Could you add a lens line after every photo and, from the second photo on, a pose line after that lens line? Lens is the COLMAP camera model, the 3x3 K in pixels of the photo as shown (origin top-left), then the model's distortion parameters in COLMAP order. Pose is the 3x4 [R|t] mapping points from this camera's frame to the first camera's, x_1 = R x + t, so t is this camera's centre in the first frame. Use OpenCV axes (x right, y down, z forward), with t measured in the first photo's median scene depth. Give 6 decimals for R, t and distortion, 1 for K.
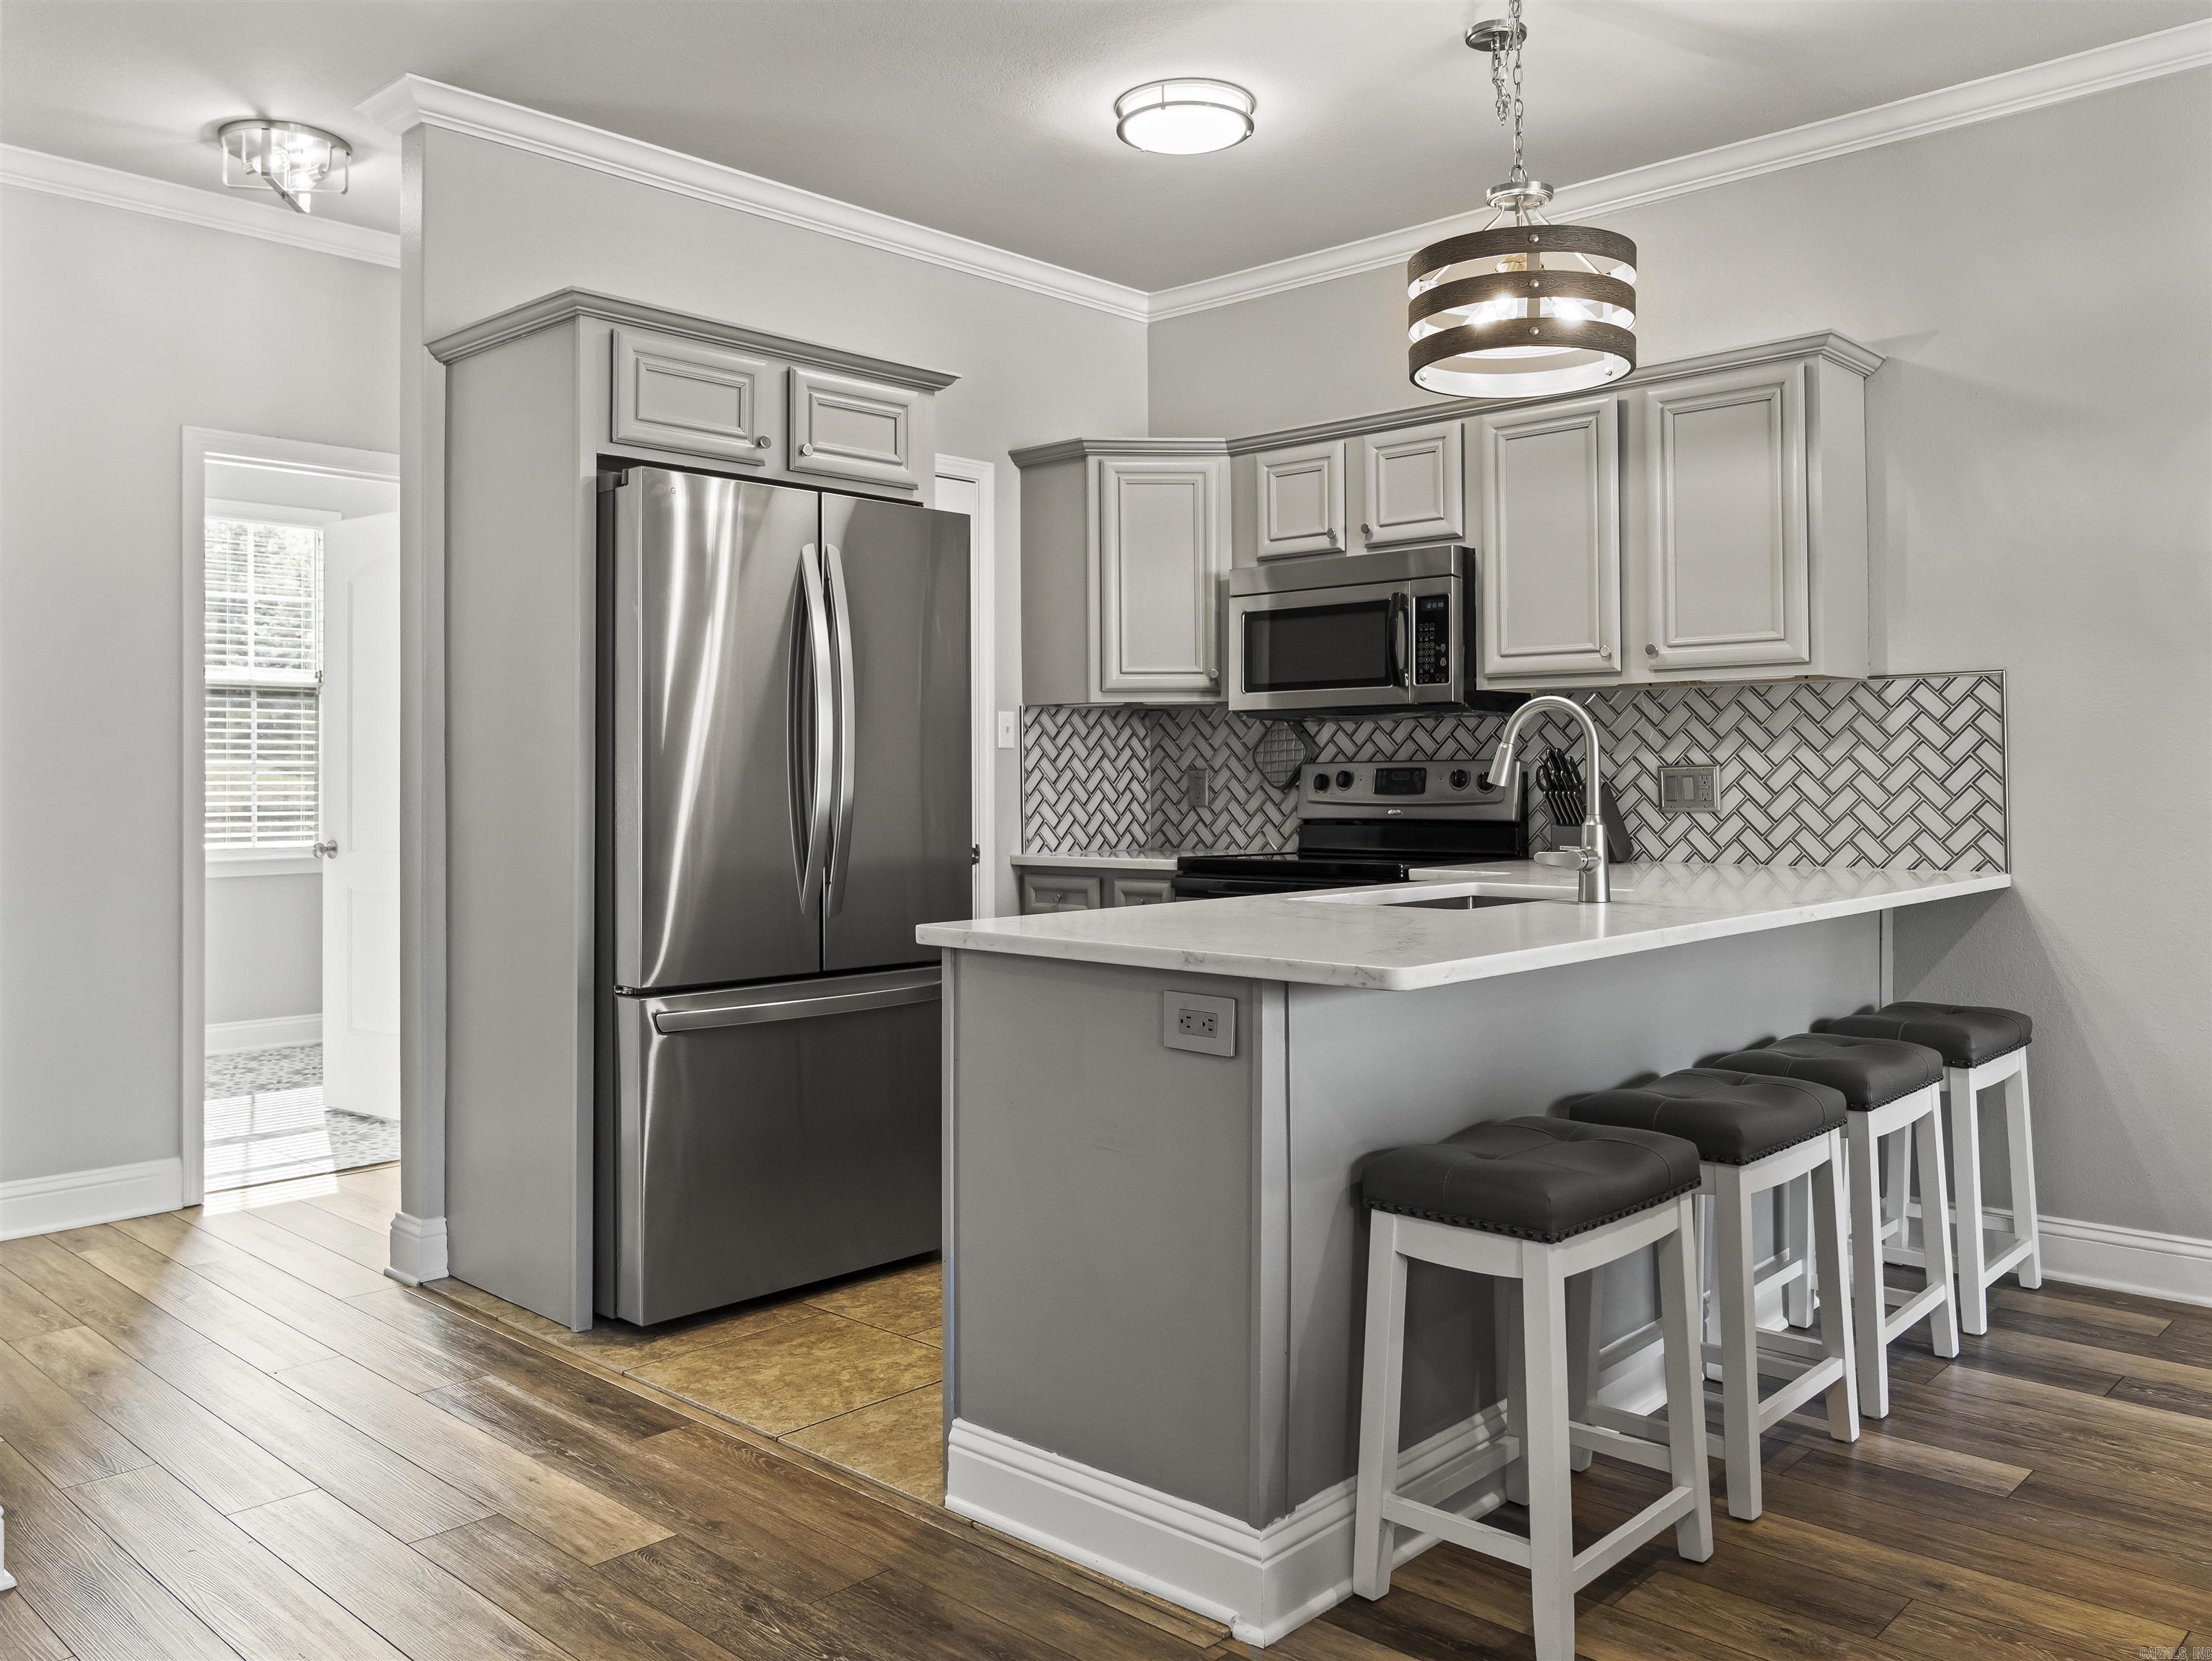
lens RADIAL K [[1703.4, 0, 1096.0], [0, 1703.4, 784.8], [0, 0, 1]] dist [-0.028570, 0.014125]
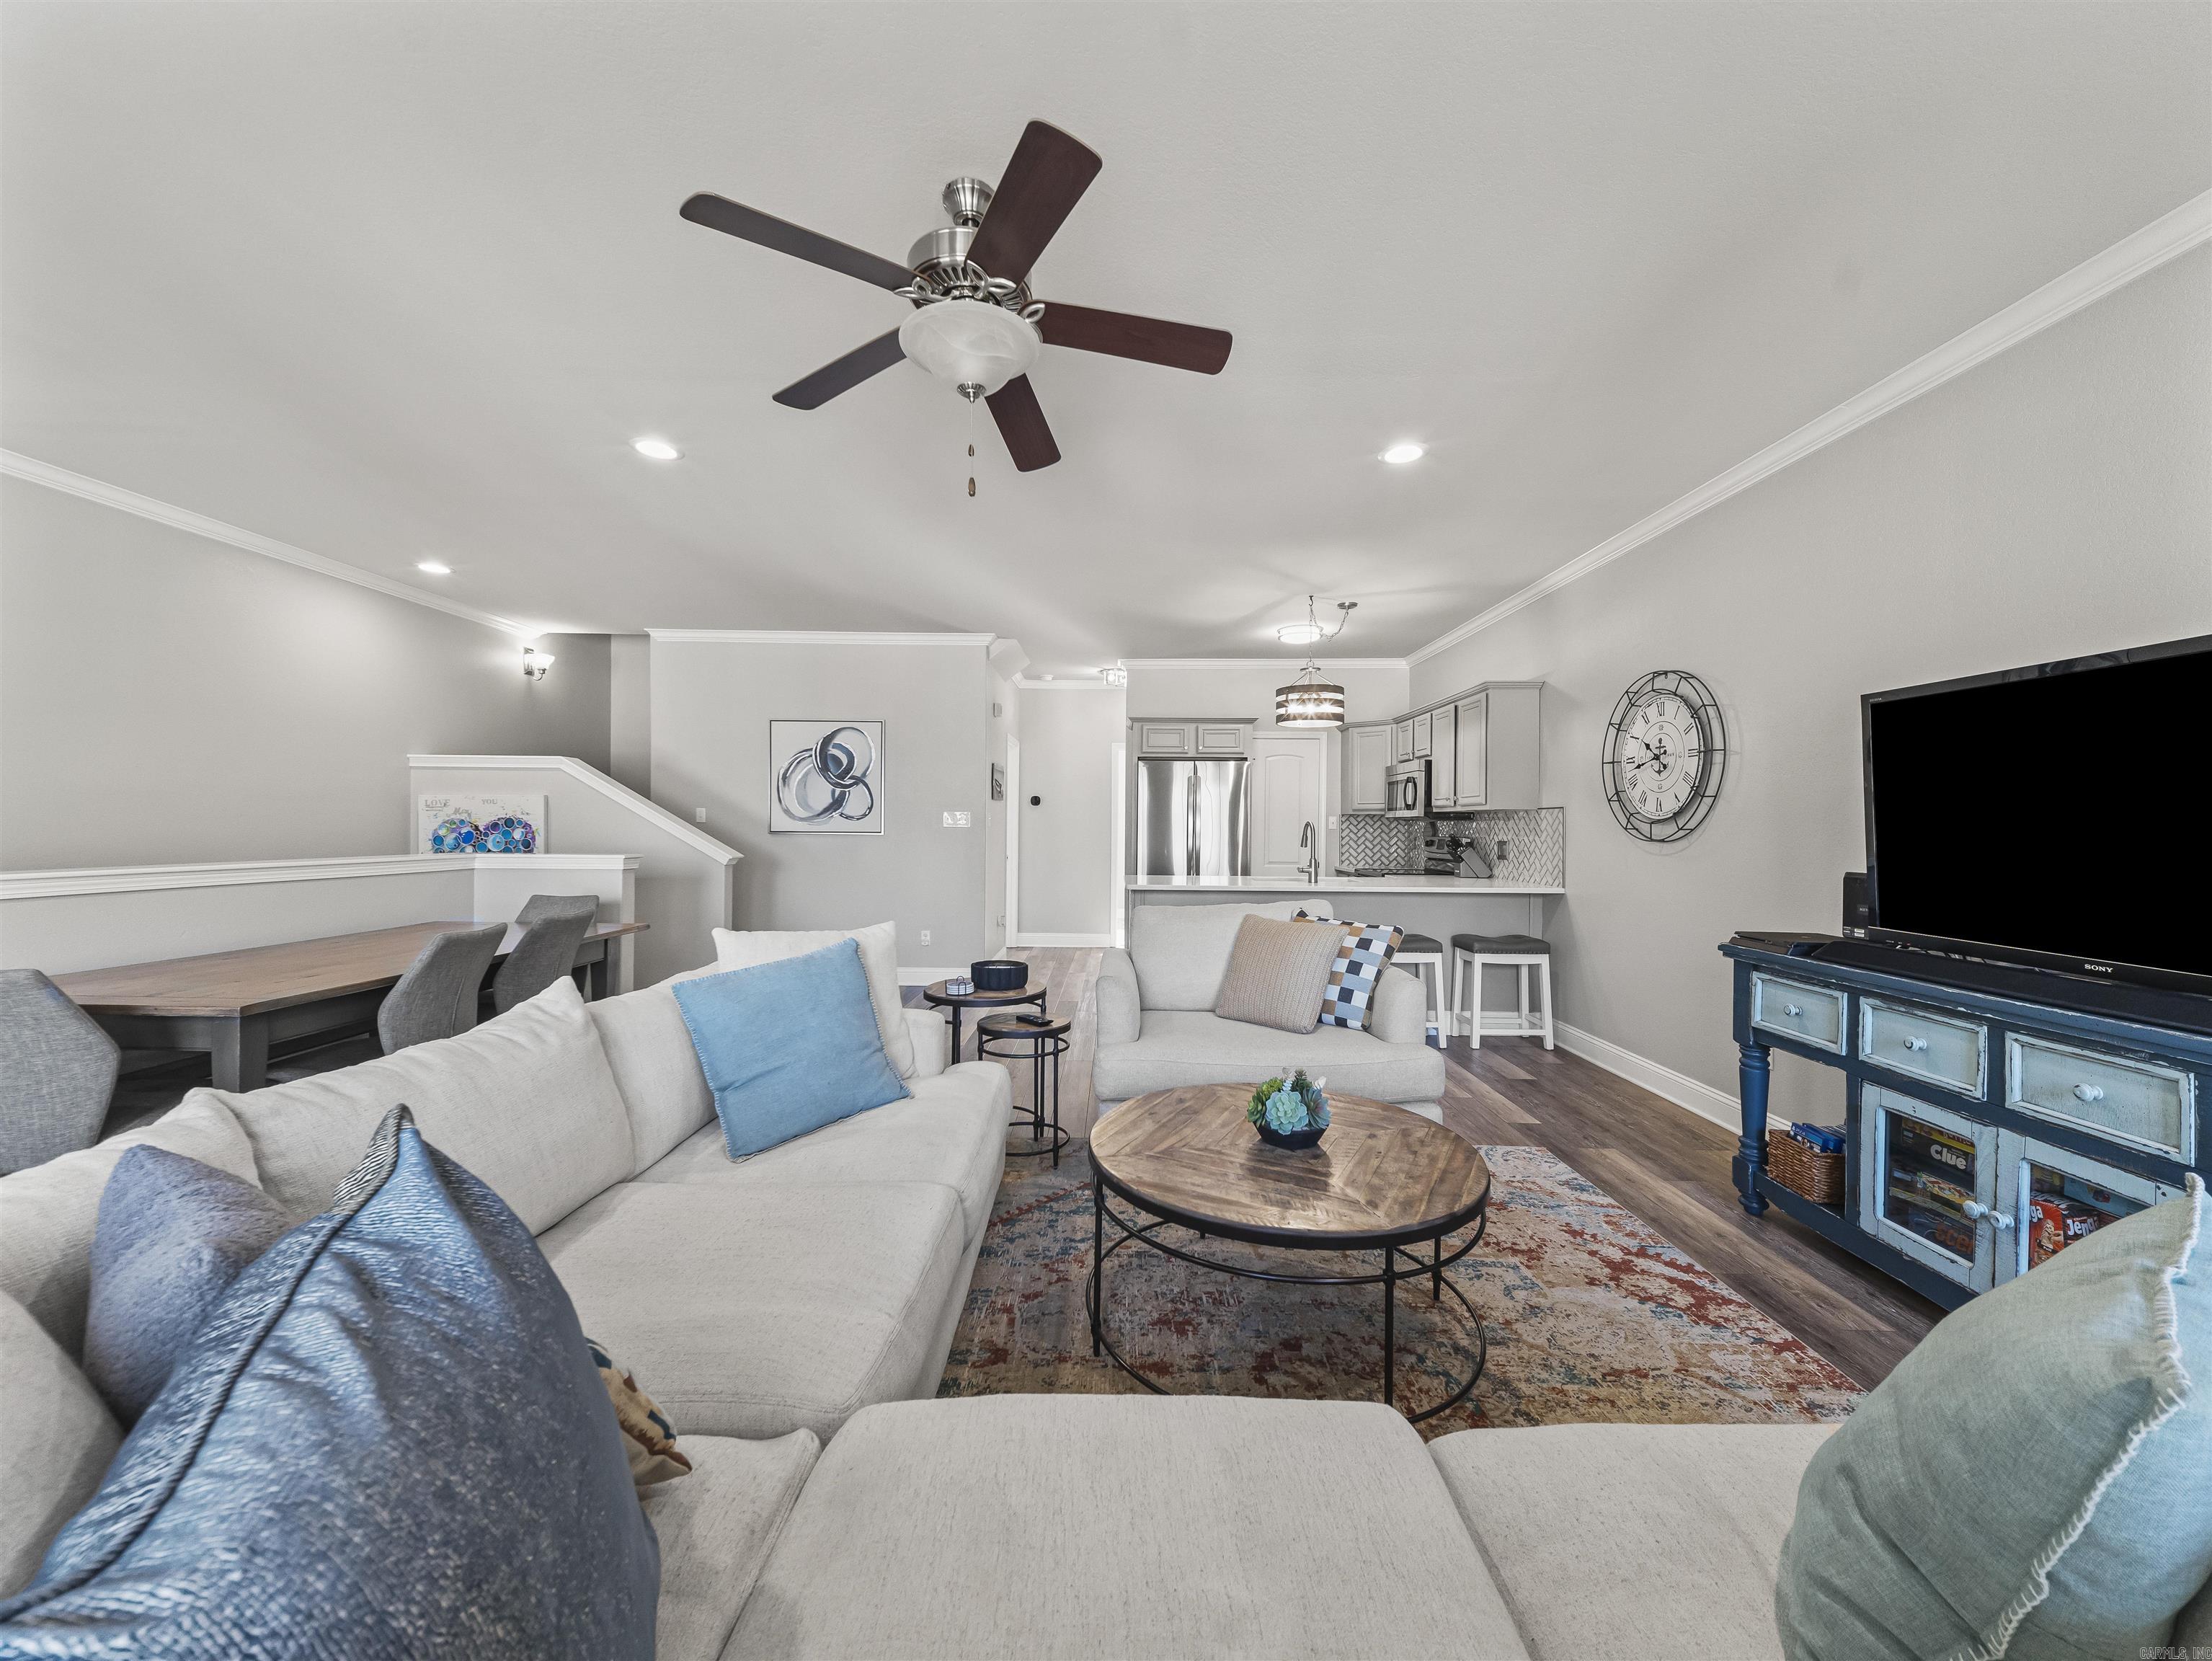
lens RADIAL K [[851.2, 0, 1114.2], [0, 851.2, 821.5], [0, 0, 1]] dist [0.028092, -0.007516]
pose [[0.669566, 0.007960, -0.742710, 0.926434], [-0.012900, 0.999916, -0.000913, -0.031734], [0.742641, 0.010192, 0.669612, -0.311479]]
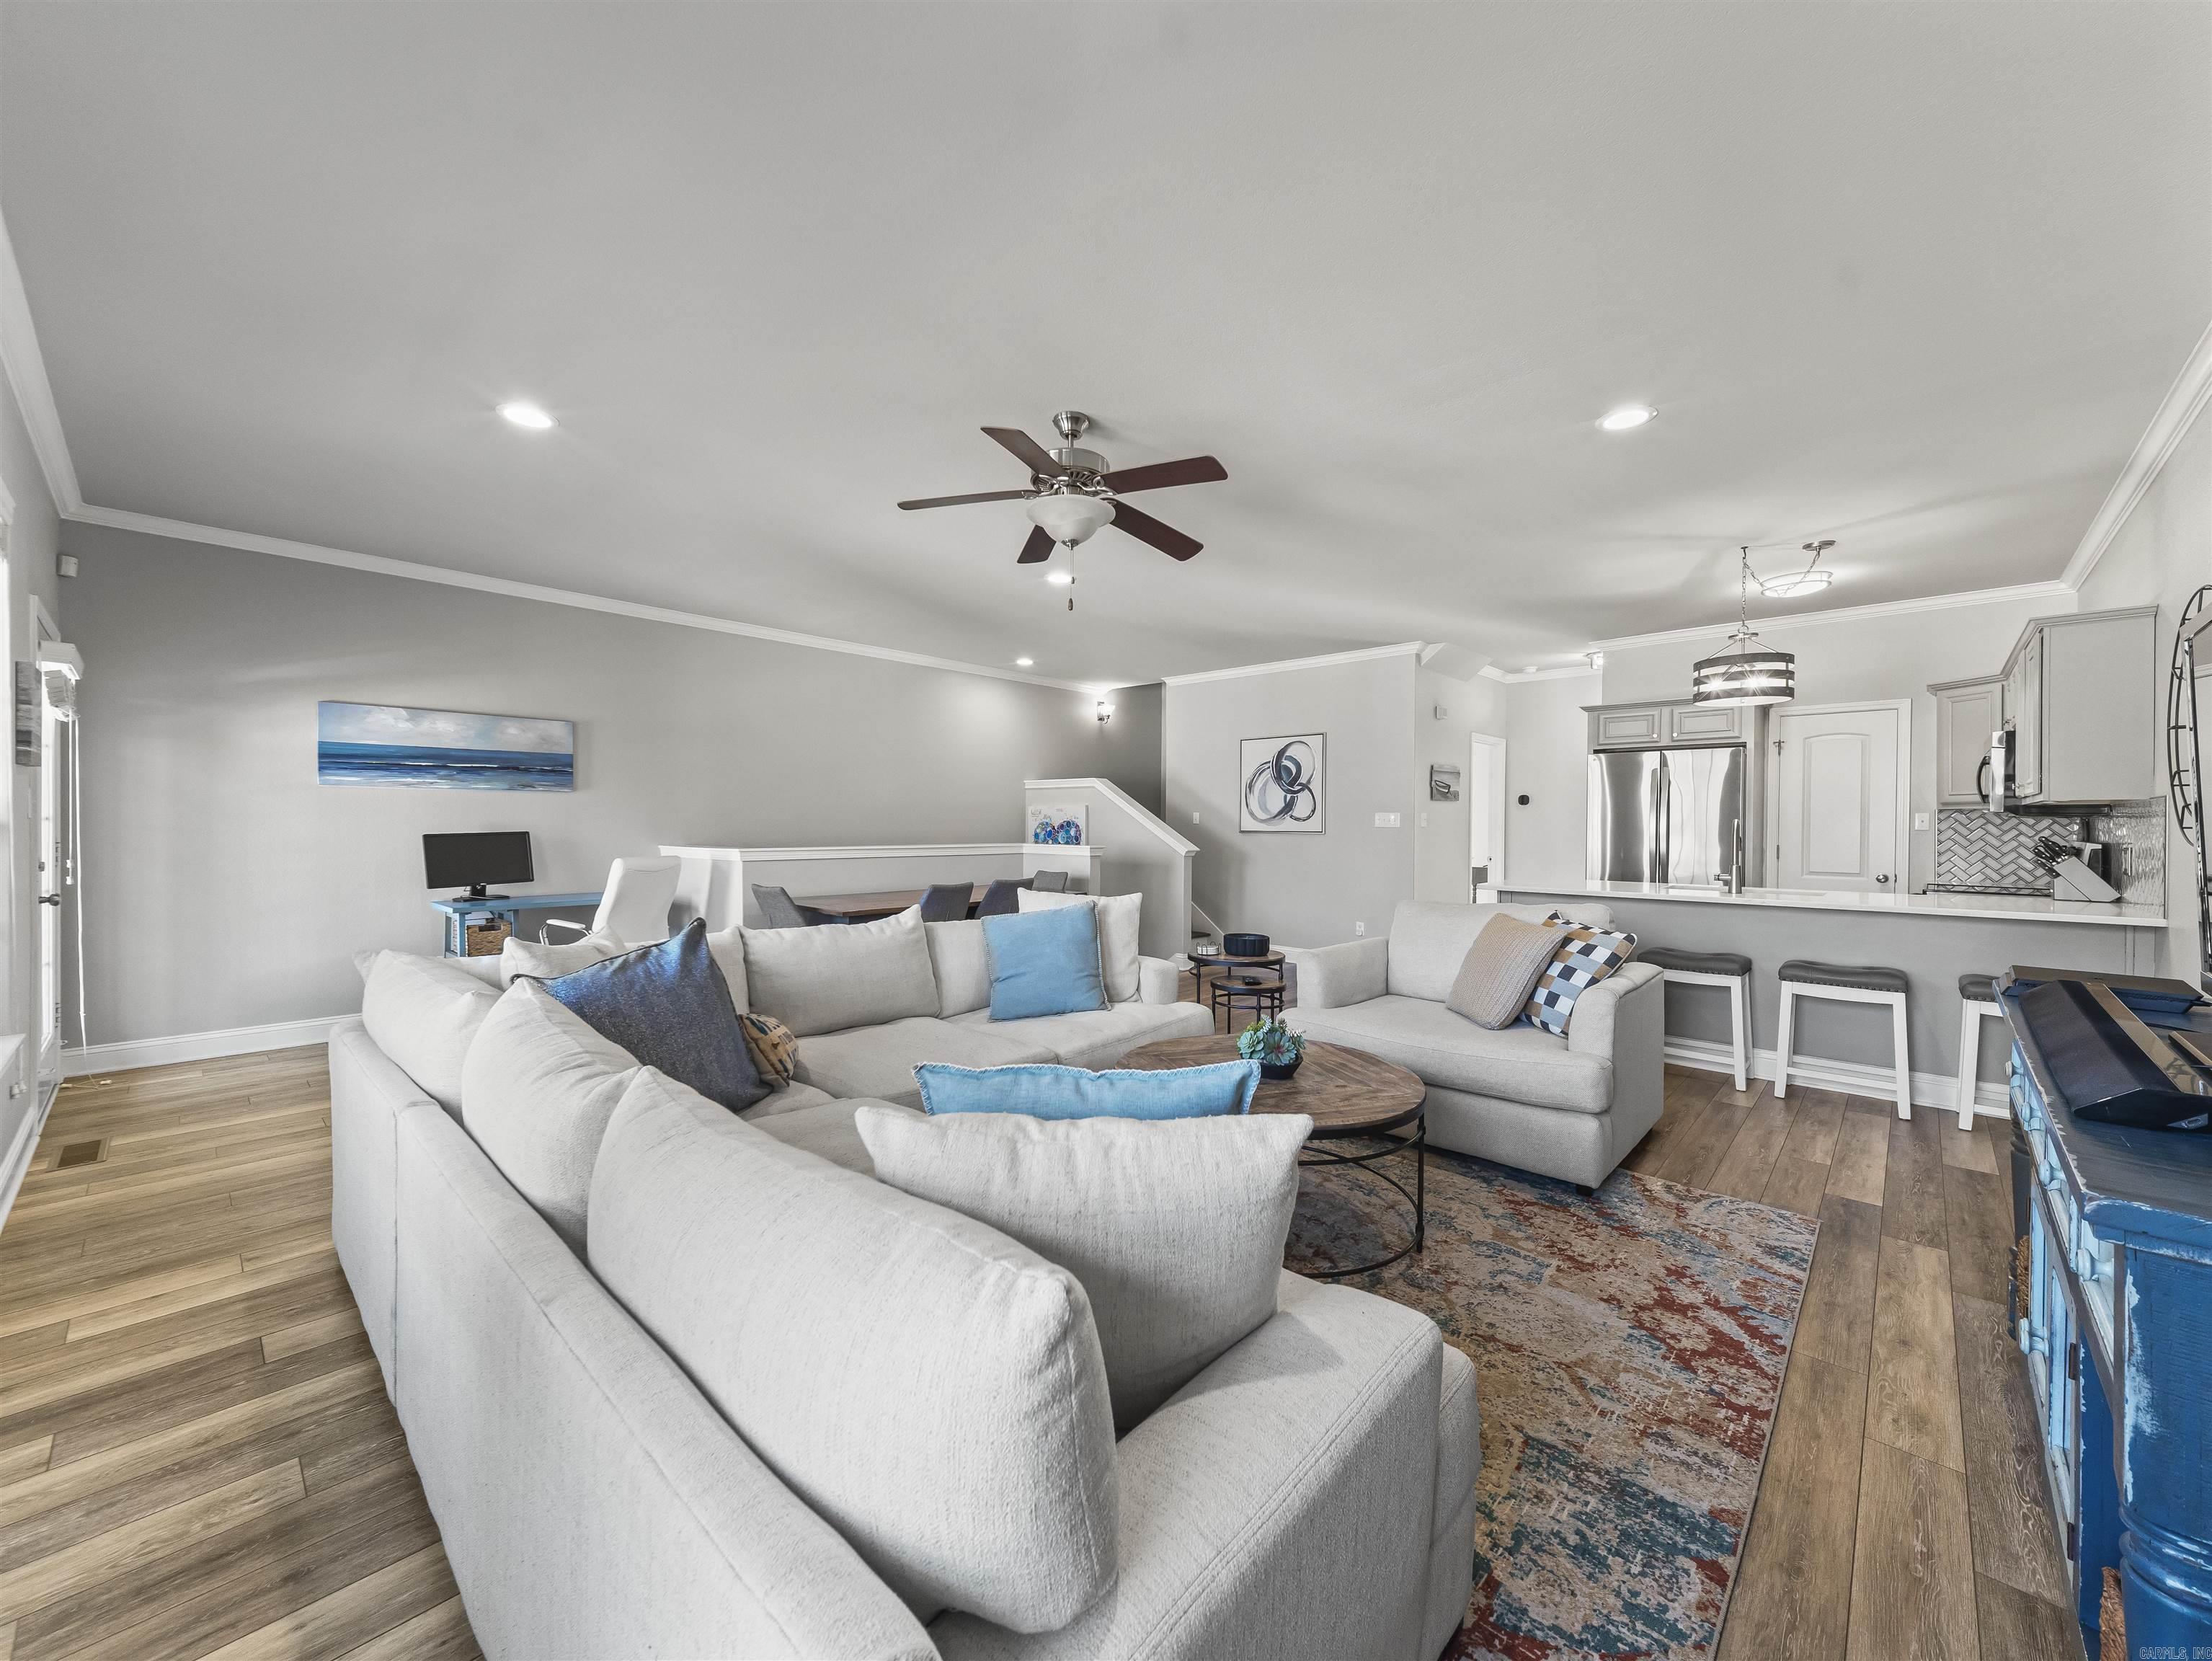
lens RADIAL K [[851.2, 0, 1112.5], [0, 851.2, 831.8], [0, 0, 1]] dist [0.028092, -0.007516]
pose [[-0.006280, 0.017315, -0.999830, 1.246949], [-0.006232, 0.999830, 0.017354, -0.035719], [0.999961, 0.006340, -0.006171, -0.016798]]
